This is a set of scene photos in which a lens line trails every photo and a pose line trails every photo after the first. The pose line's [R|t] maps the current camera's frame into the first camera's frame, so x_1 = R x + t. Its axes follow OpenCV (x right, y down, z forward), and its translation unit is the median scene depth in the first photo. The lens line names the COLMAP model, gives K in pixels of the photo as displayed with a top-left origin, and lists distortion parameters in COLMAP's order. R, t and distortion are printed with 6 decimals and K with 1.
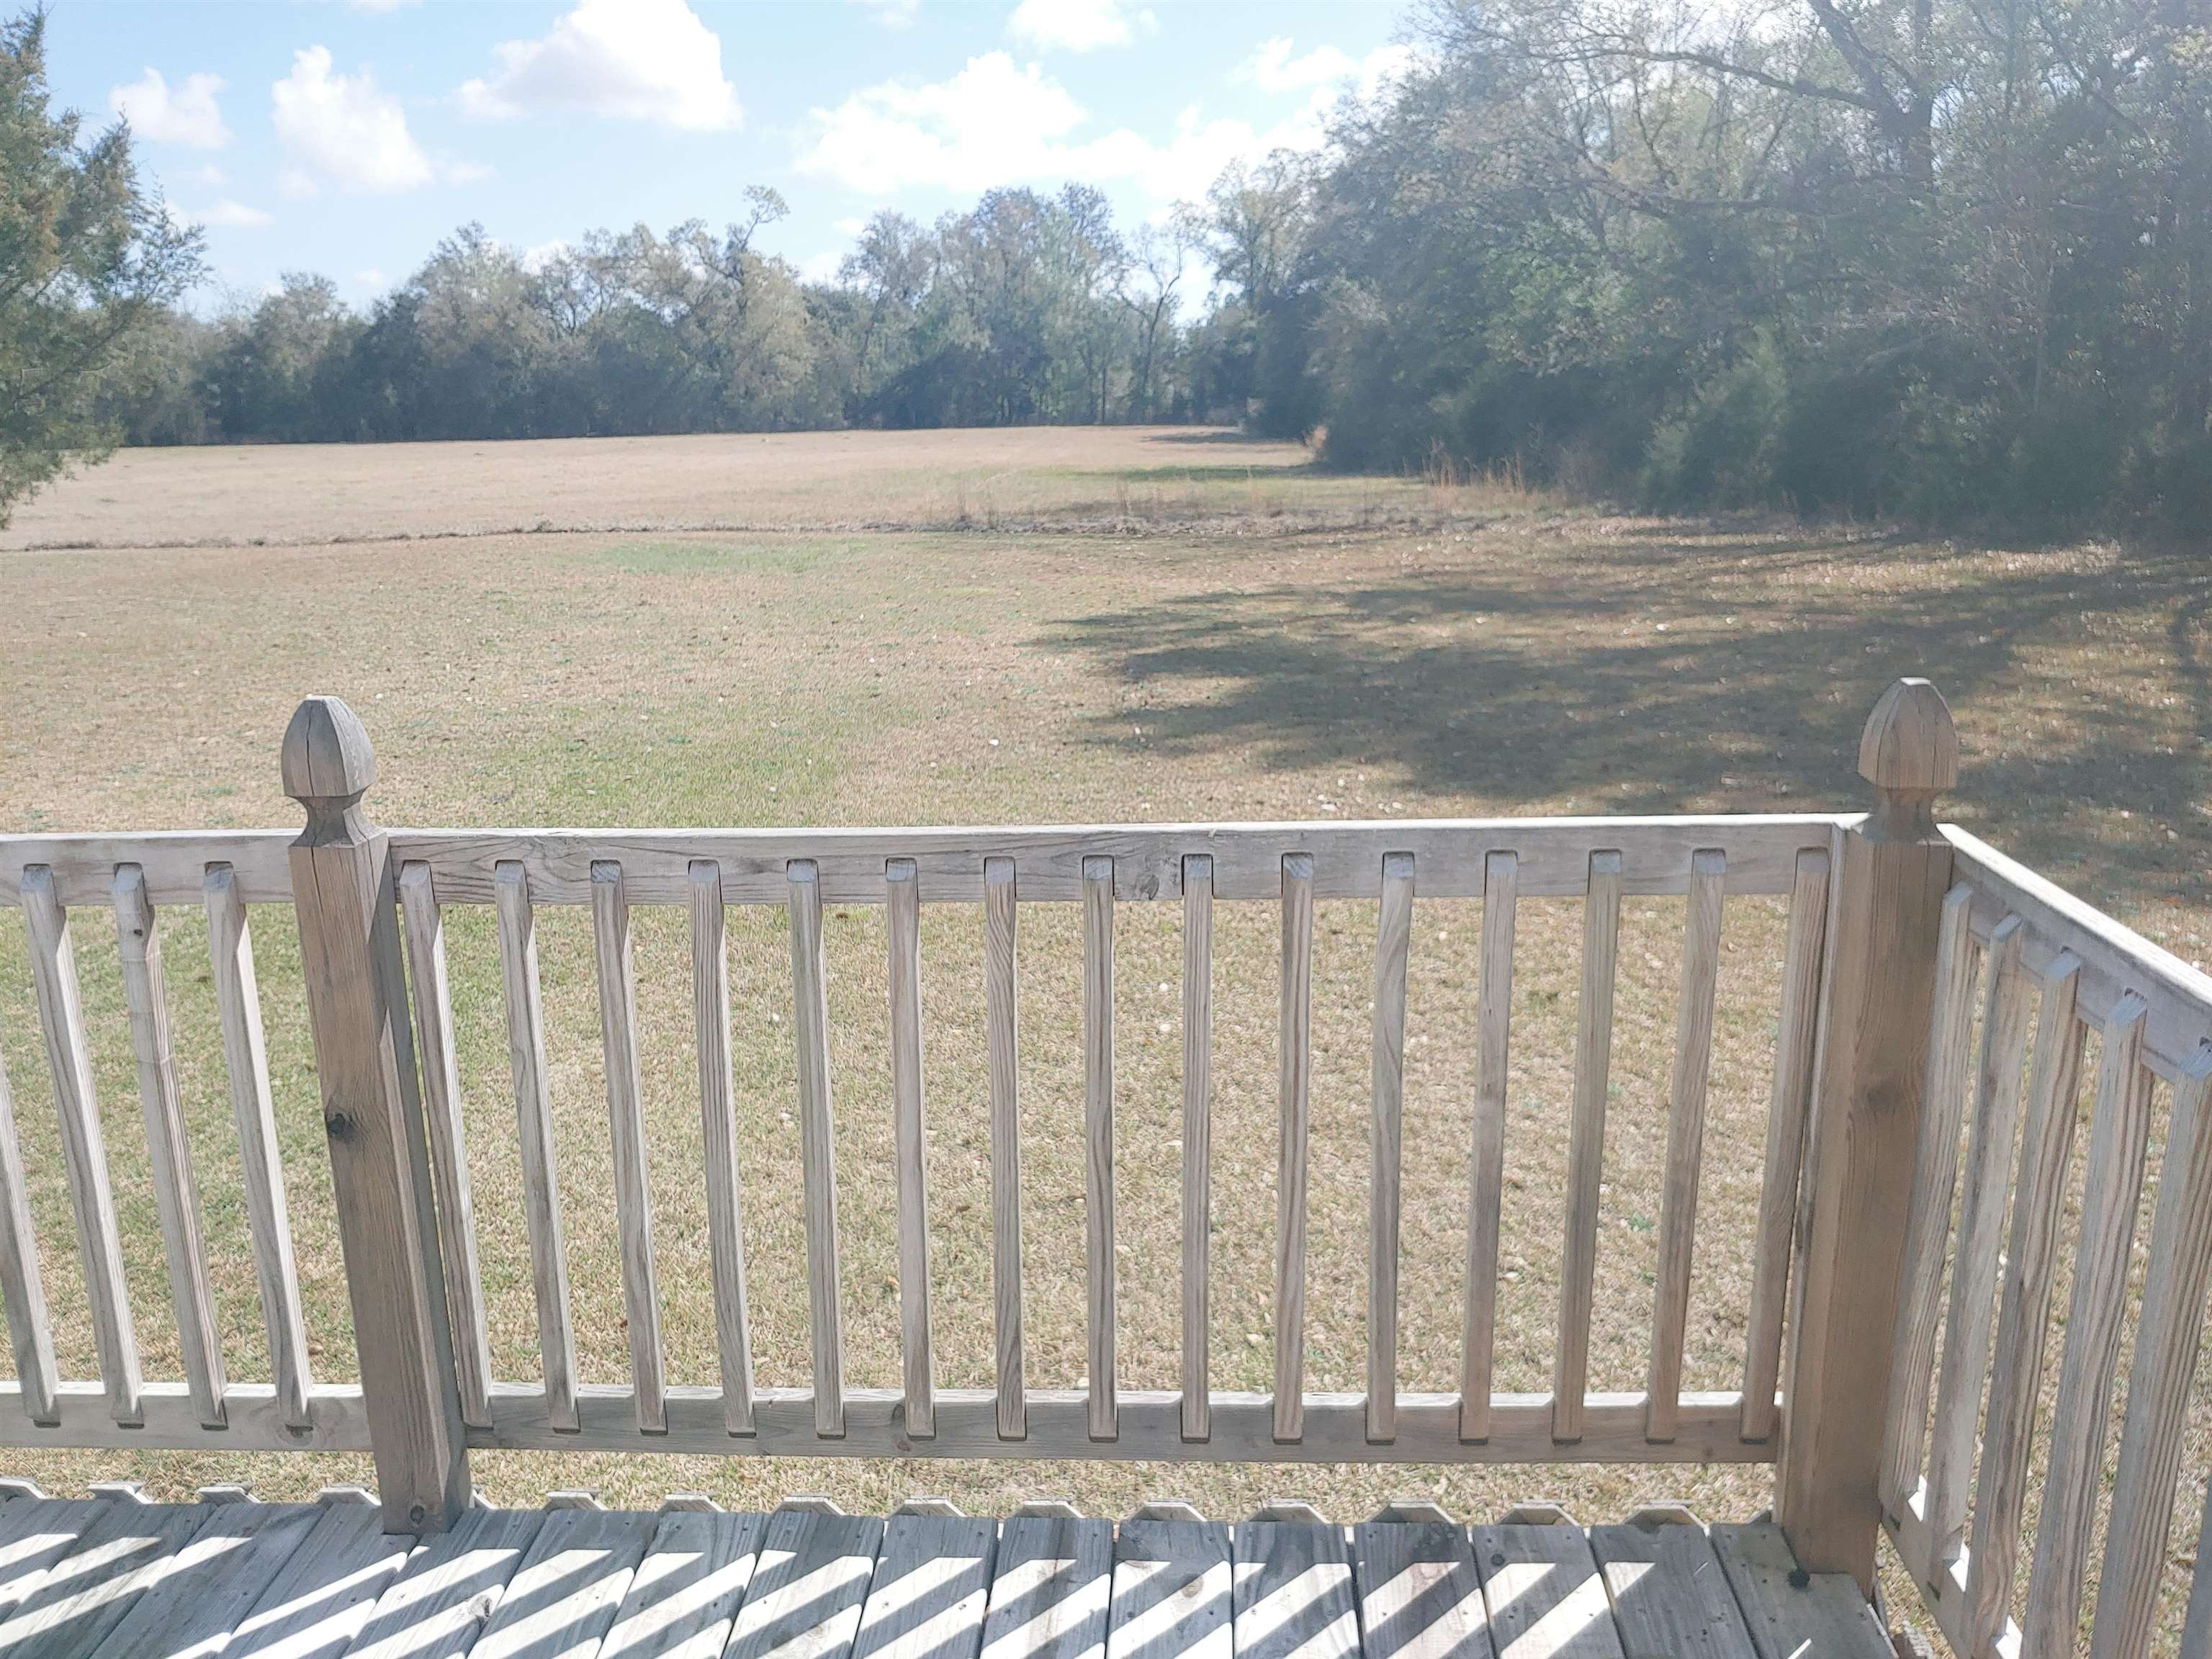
lens RADIAL K [[1724.1, 0, 1099.5], [0, 1724.1, 848.3], [0, 0, 1]] dist [-0.020855, 0.019980]
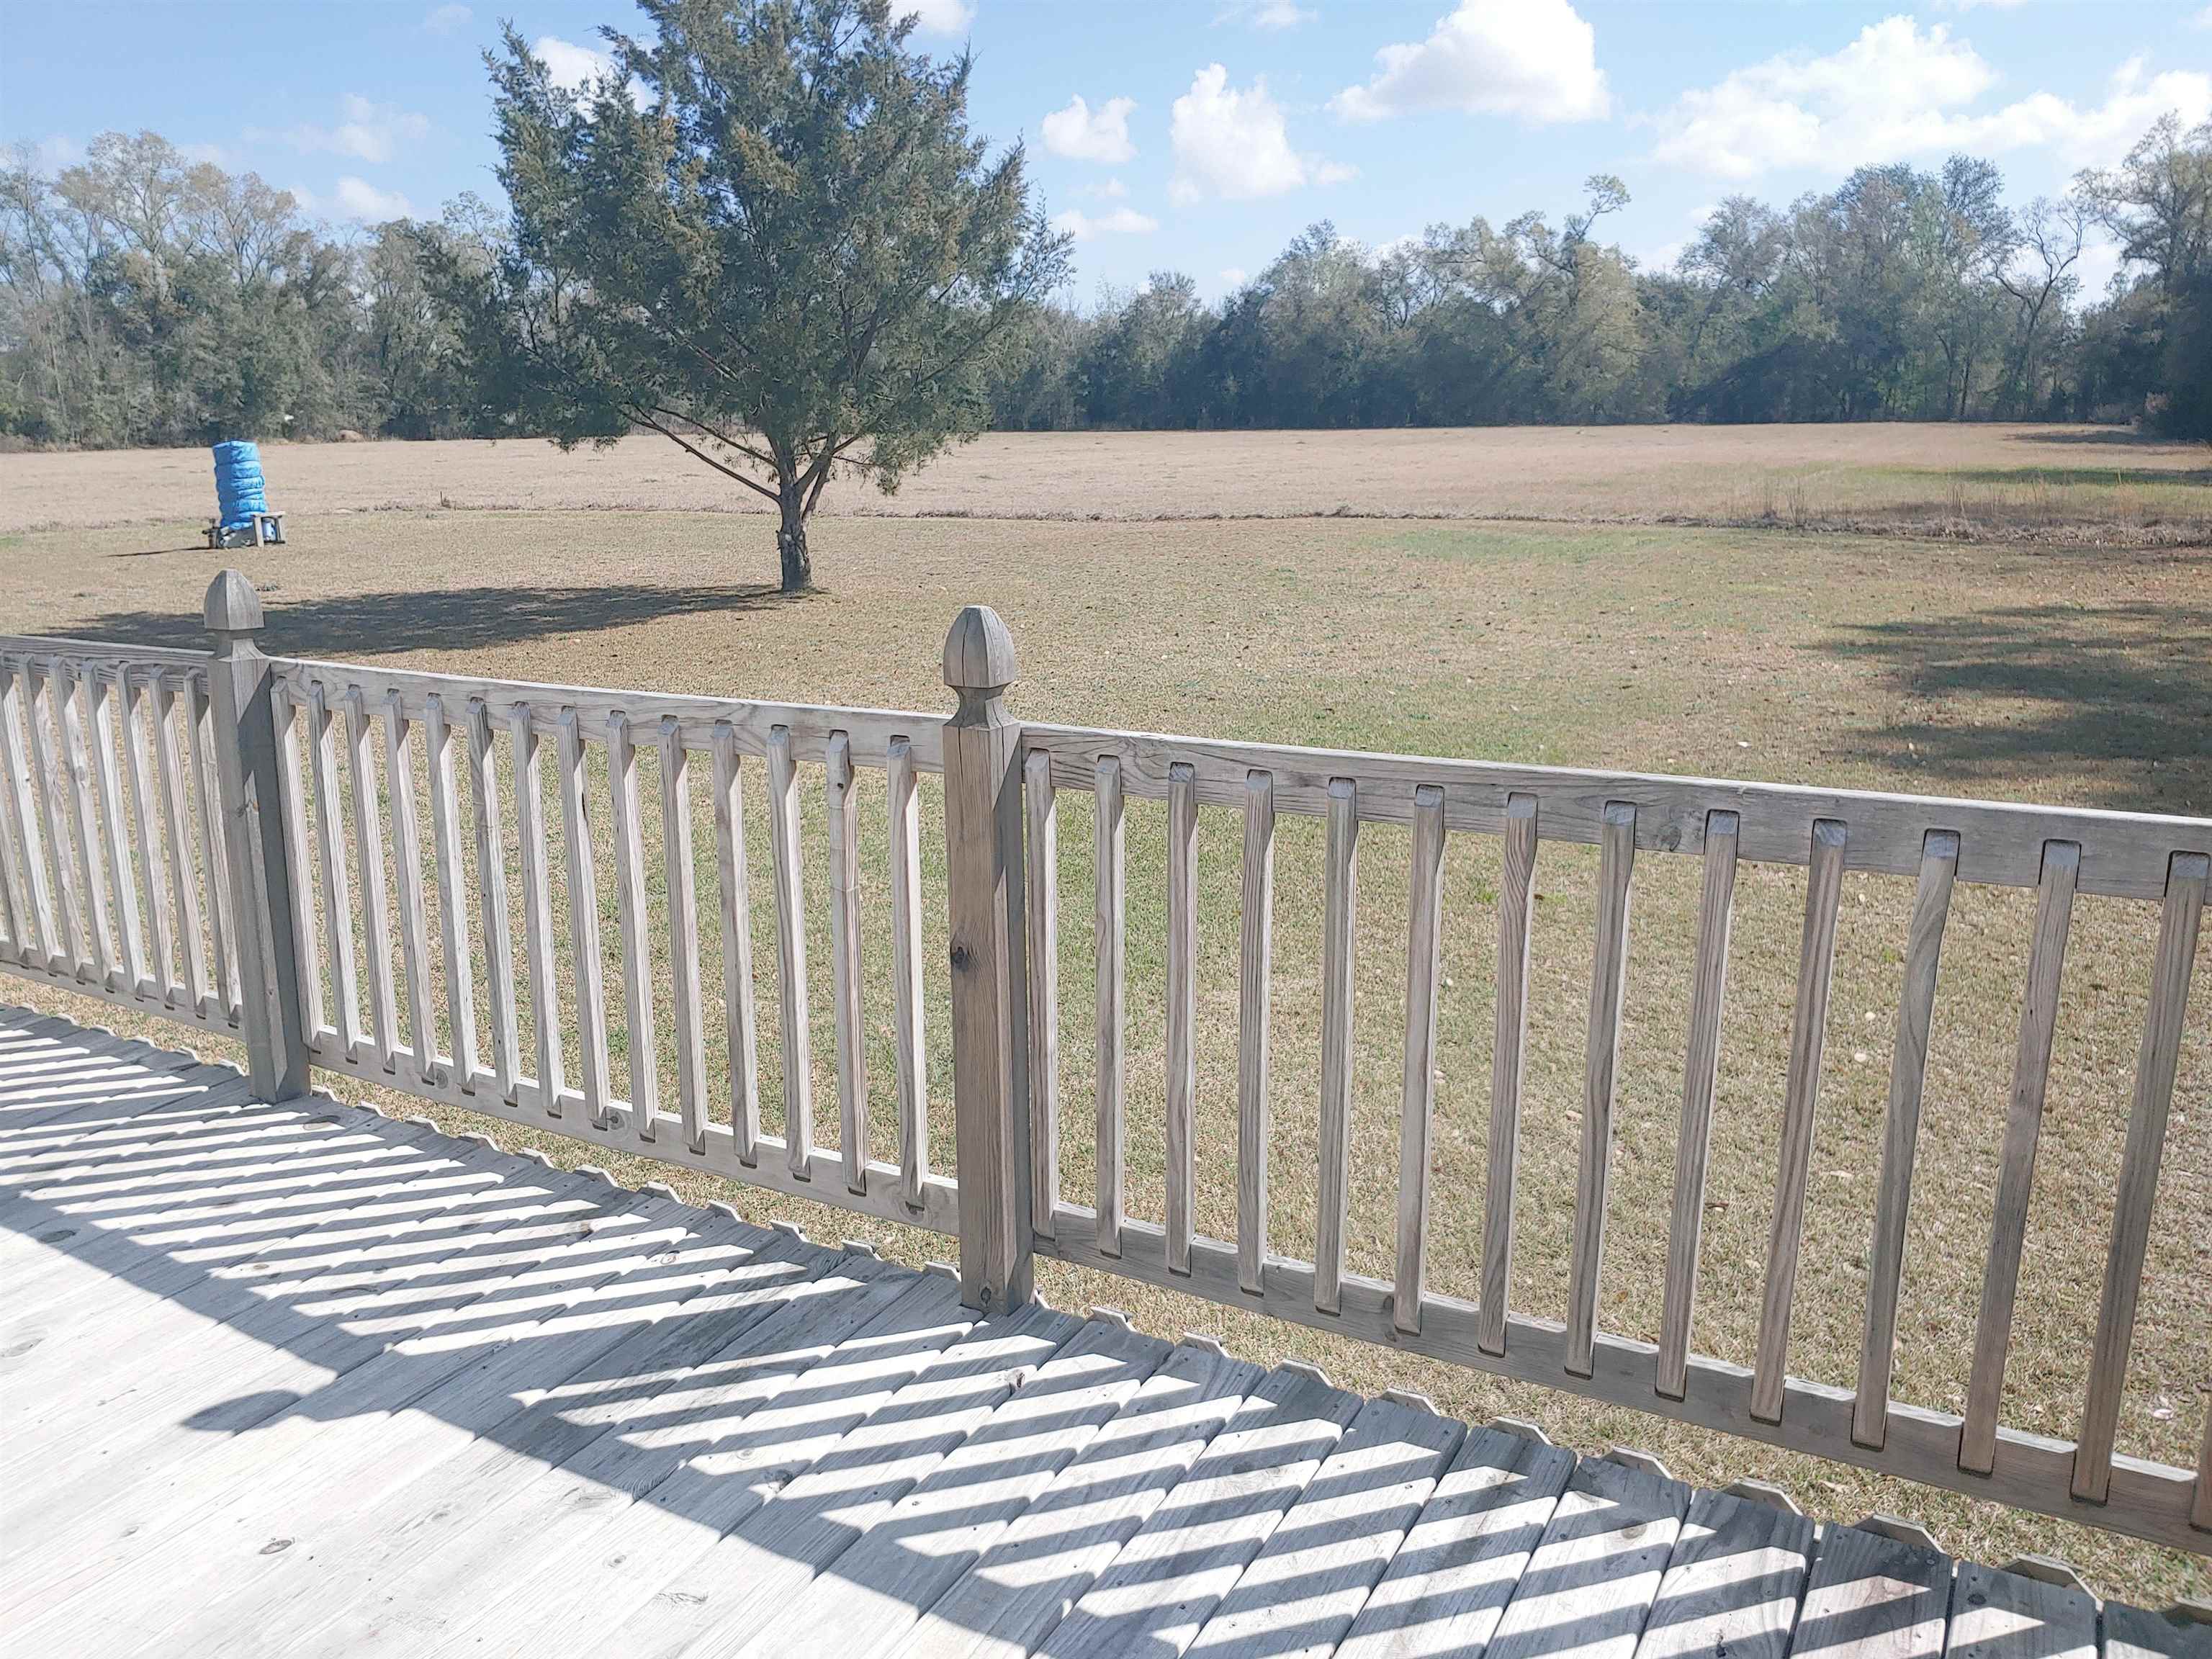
lens RADIAL K [[1715.7, 0, 1109.7], [0, 1715.7, 821.6], [0, 0, 1]] dist [-0.009811, 0.015443]
pose [[0.900653, 0.111067, -0.420104, 0.145767], [-0.114980, 0.993238, 0.016090, 0.030852], [0.419050, 0.033812, 0.907333, -0.059973]]
